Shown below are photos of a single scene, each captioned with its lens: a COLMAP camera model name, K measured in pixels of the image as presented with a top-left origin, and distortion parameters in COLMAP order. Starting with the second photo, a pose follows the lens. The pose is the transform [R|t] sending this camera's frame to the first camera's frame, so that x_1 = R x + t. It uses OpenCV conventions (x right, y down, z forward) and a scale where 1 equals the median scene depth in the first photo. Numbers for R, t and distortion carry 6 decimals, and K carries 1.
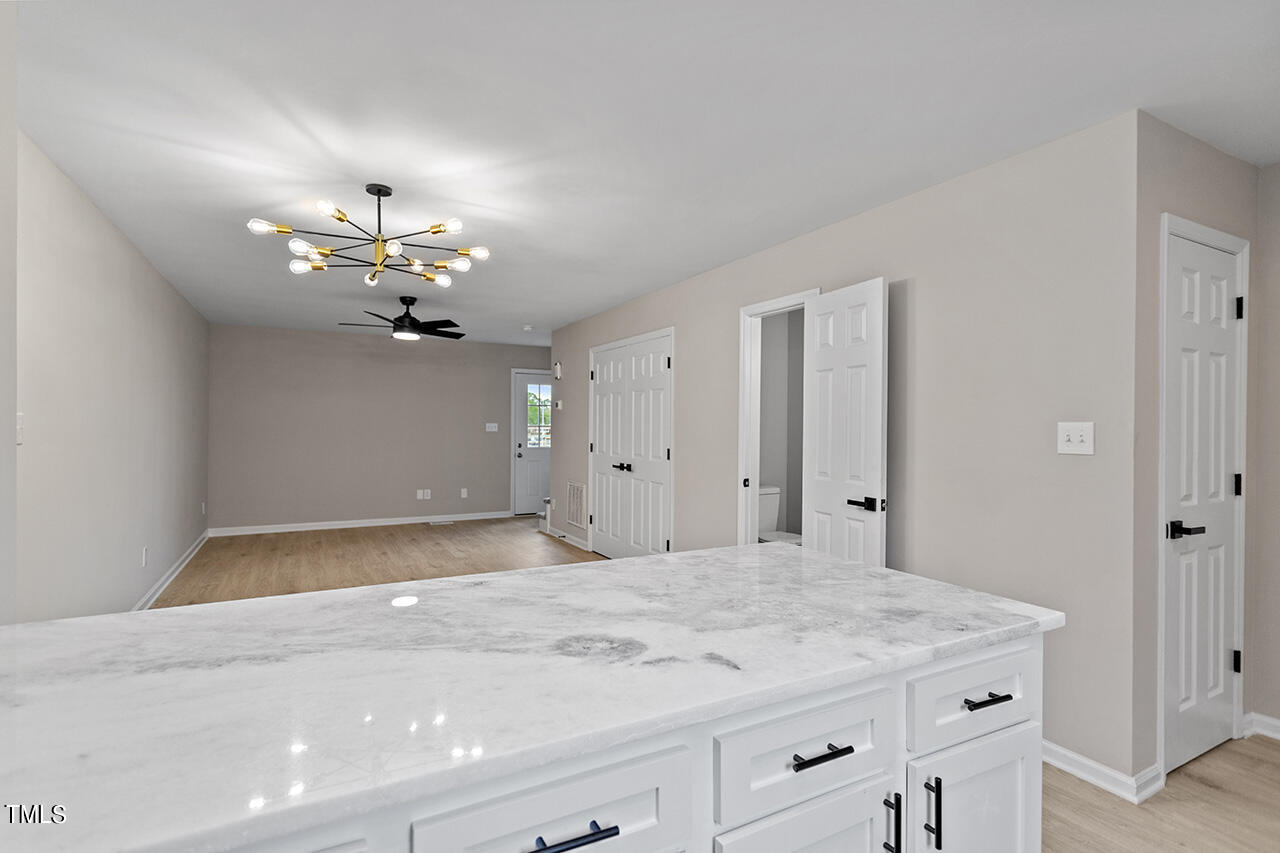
lens RADIAL K [[617.9, 0, 635.3], [0, 617.9, 432.3], [0, 0, 1]] dist [0.009868, -0.000231]
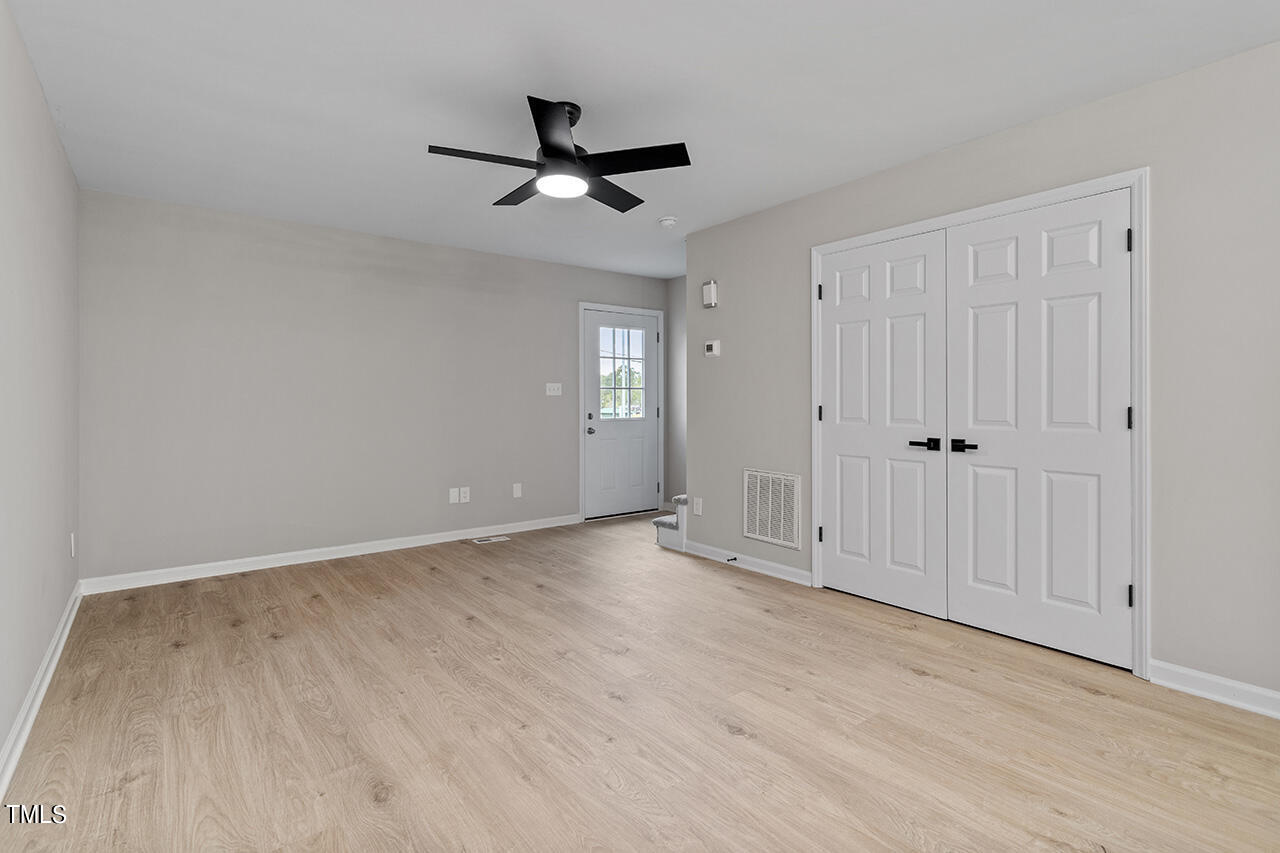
lens RADIAL K [[617.9, 0, 641.6], [0, 617.9, 413.5], [0, 0, 1]] dist [0.009868, -0.000231]
pose [[0.984845, -0.012772, 0.172967, -0.292886], [0.011521, 0.999900, 0.008237, 0.015392], [-0.173055, -0.006120, 0.984893, 0.379556]]
